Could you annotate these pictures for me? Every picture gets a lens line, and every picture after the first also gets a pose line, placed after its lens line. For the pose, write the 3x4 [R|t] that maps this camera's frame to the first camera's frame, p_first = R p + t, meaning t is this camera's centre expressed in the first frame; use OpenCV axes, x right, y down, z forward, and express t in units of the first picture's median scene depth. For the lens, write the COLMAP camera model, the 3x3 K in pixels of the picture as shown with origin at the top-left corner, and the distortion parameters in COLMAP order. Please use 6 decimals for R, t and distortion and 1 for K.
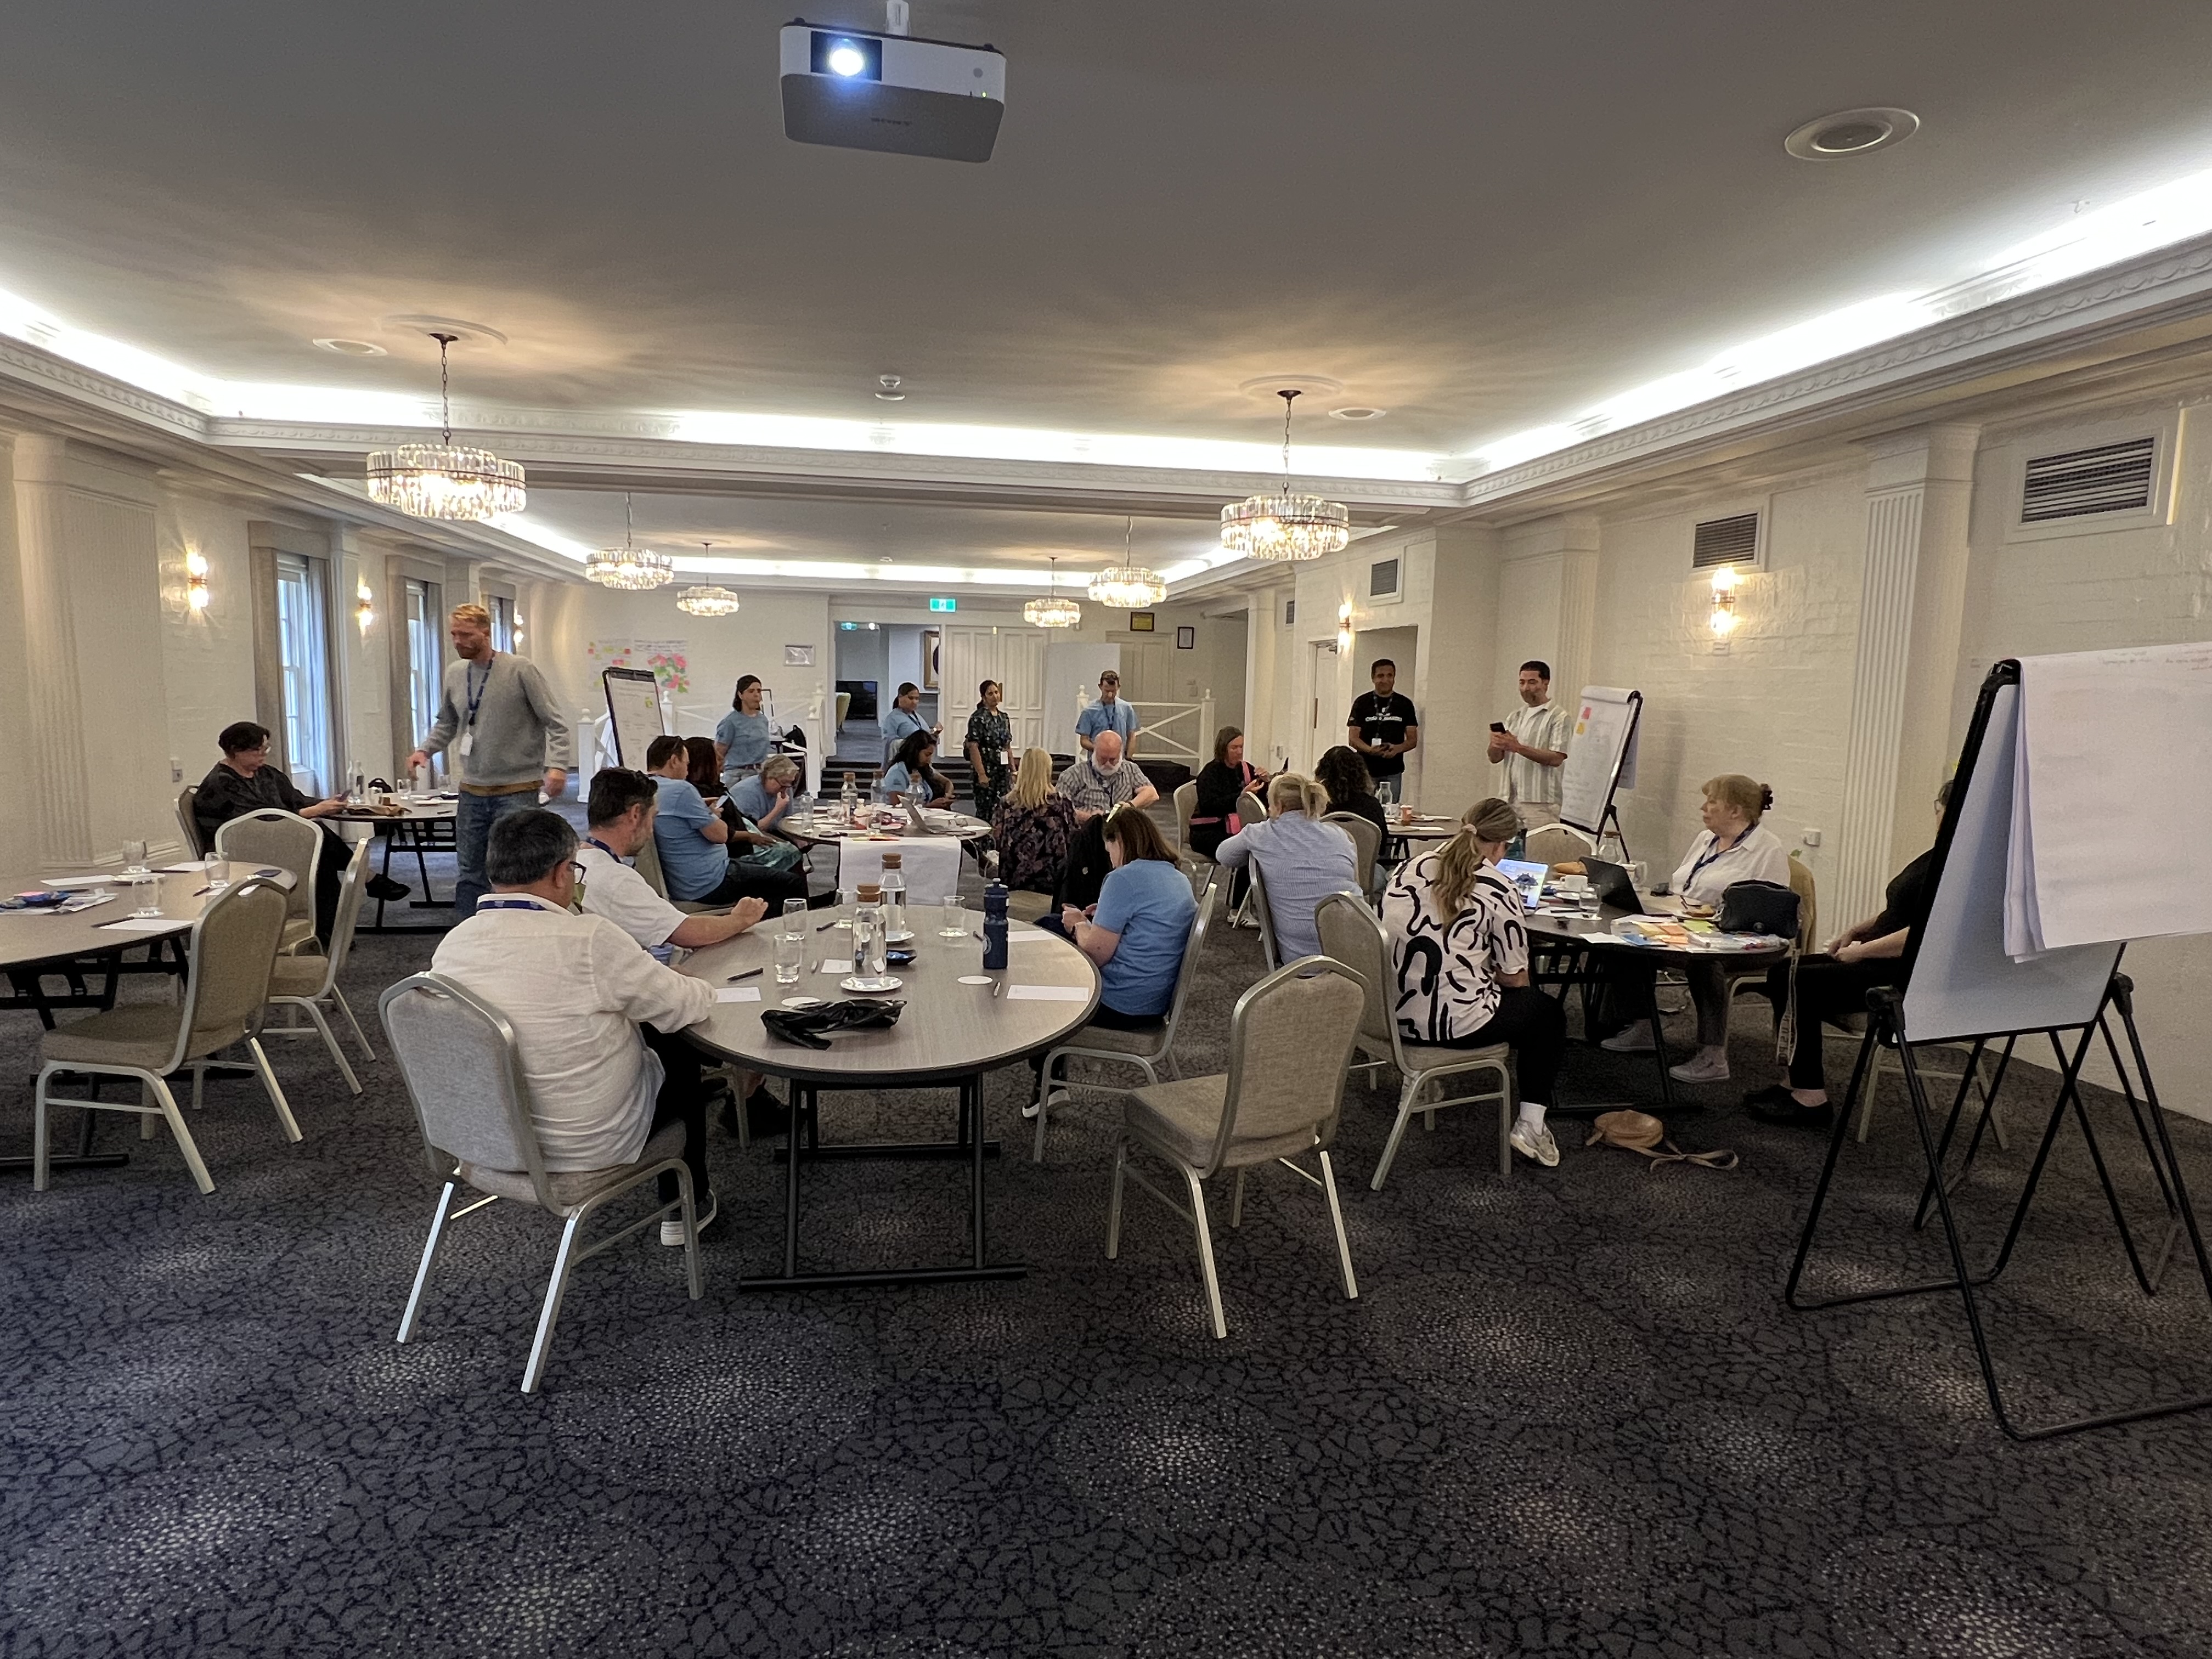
lens RADIAL K [[1241.7, 0, 1108.4], [0, 1241.7, 834.8], [0, 0, 1]] dist [-0.002921, -0.000121]
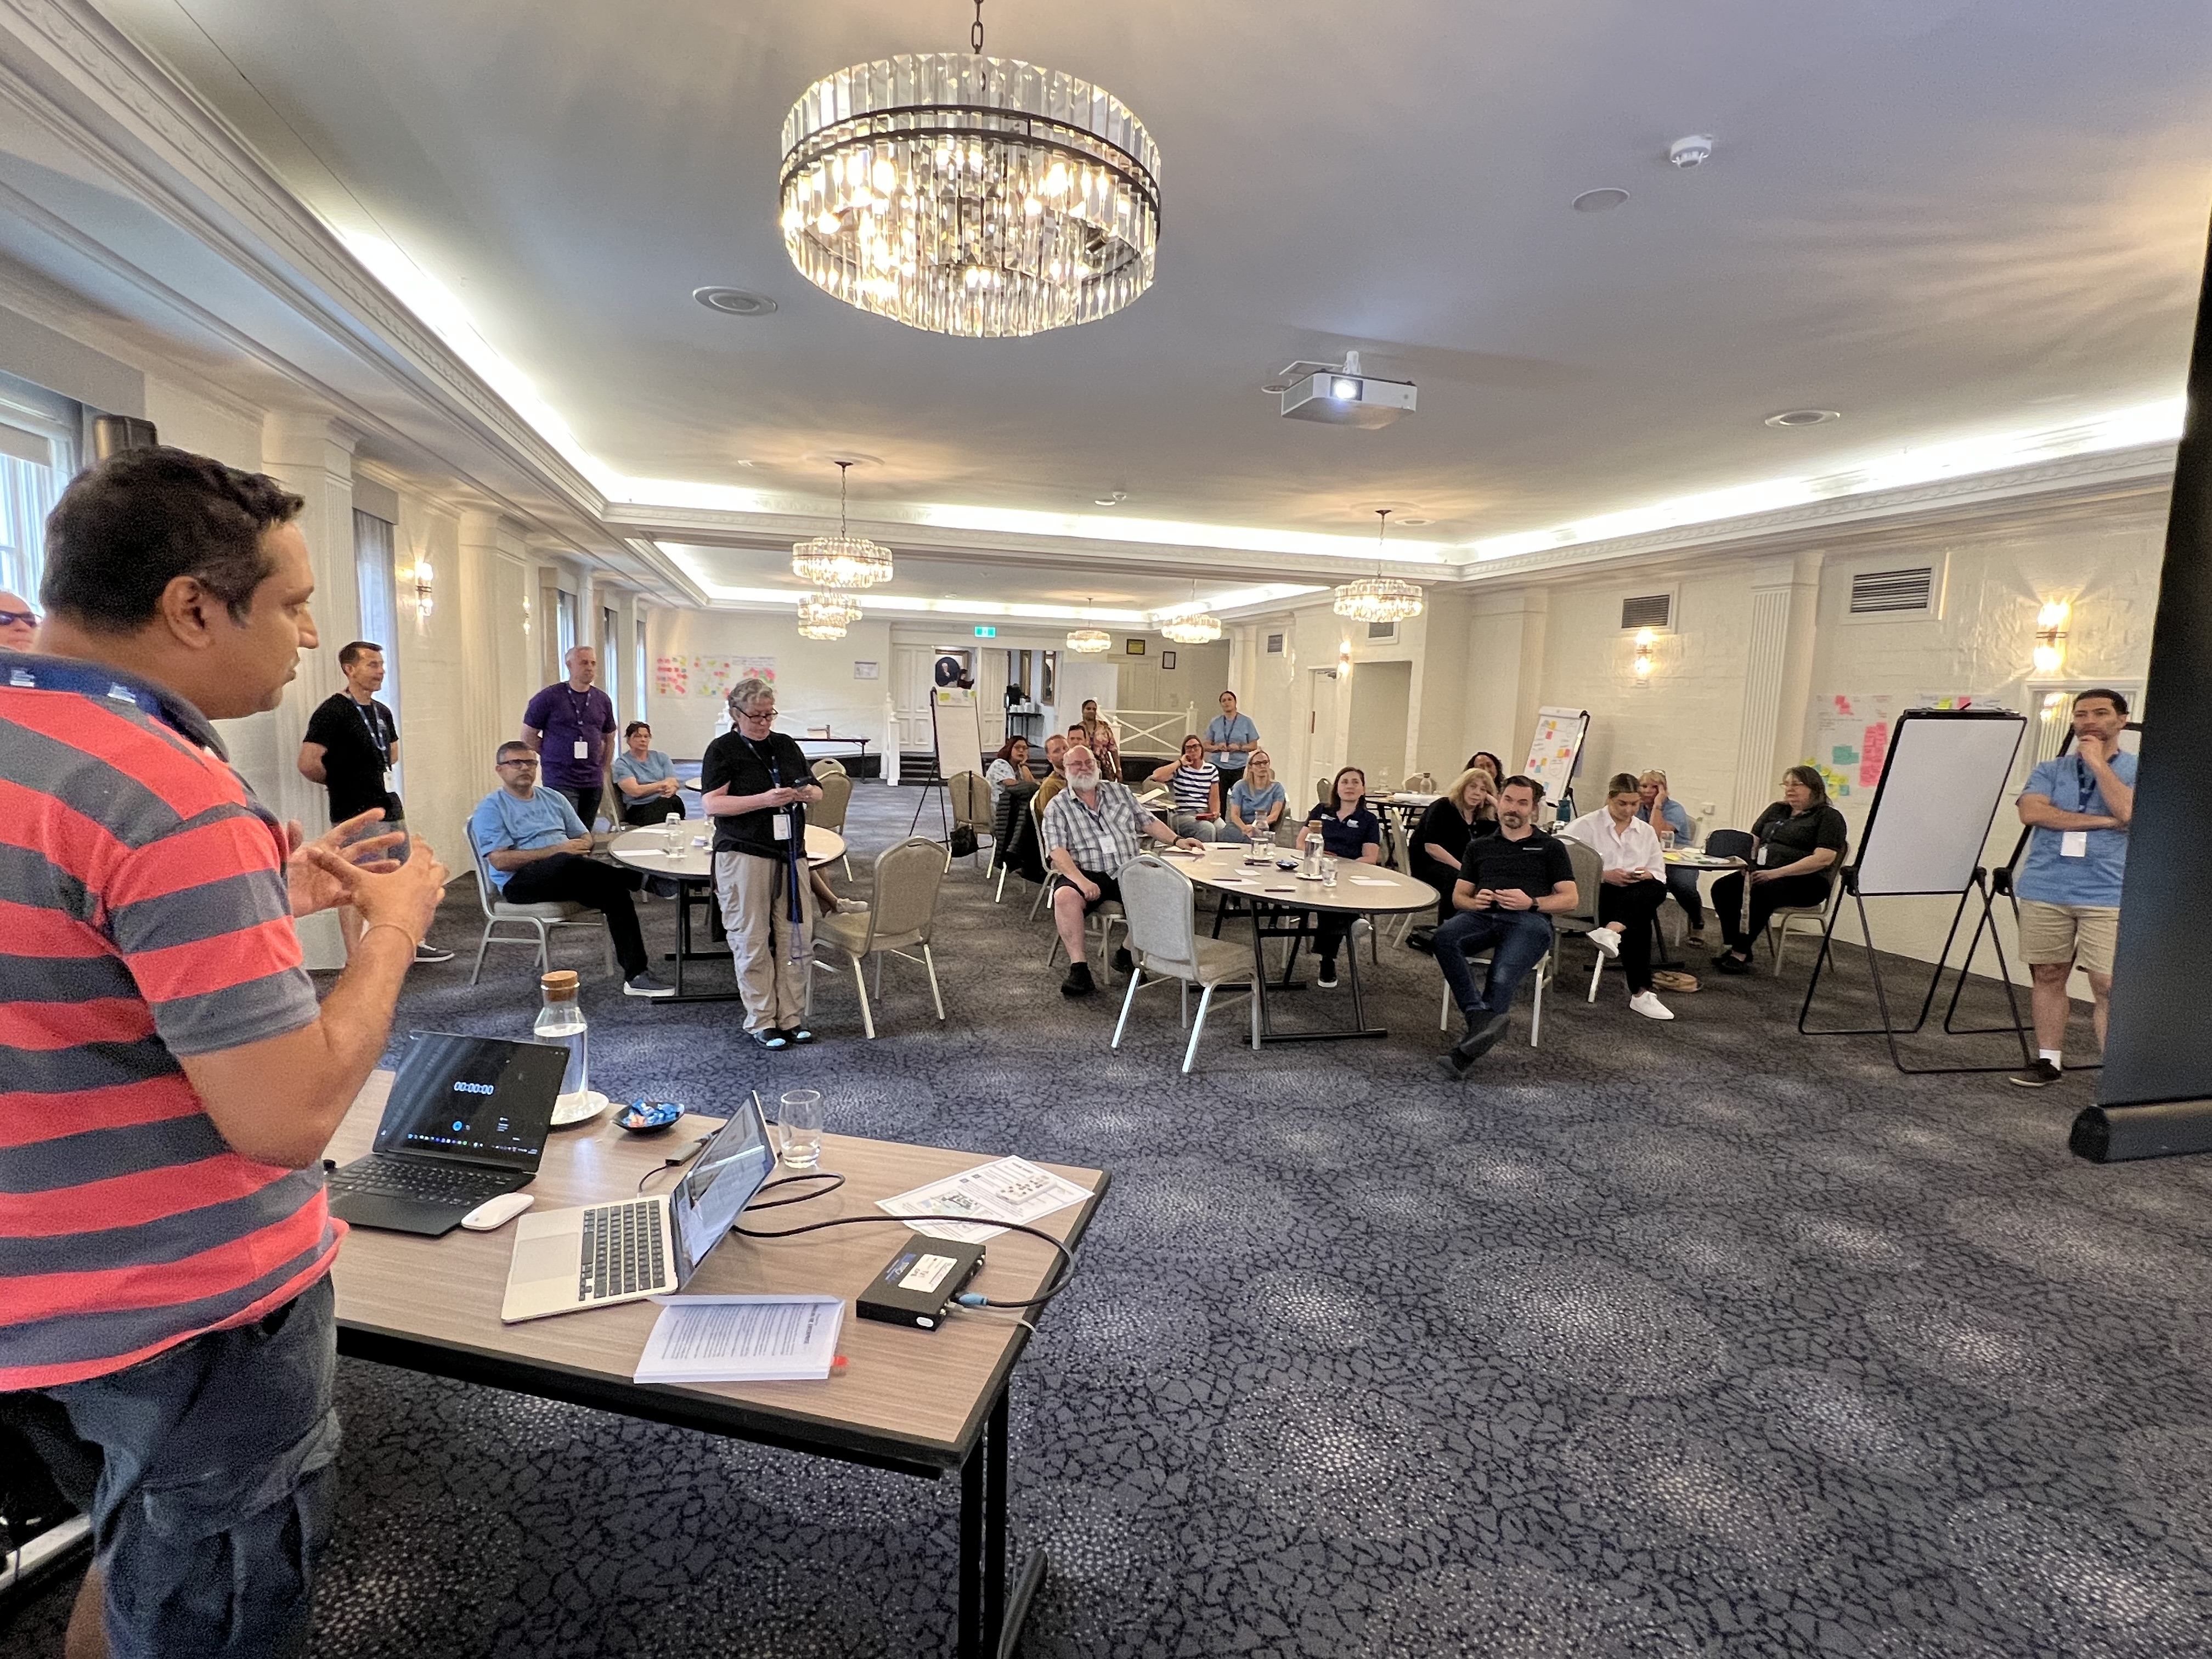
lens RADIAL K [[1085.6, 0, 1099.1], [0, 1085.6, 822.1], [0, 0, 1]] dist [-0.003280, -0.000524]
pose [[0.995908, 0.001570, 0.090360, -0.287780], [-0.001476, 0.999998, -0.001103, 0.019719], [-0.090362, 0.000965, 0.995909, -0.251820]]
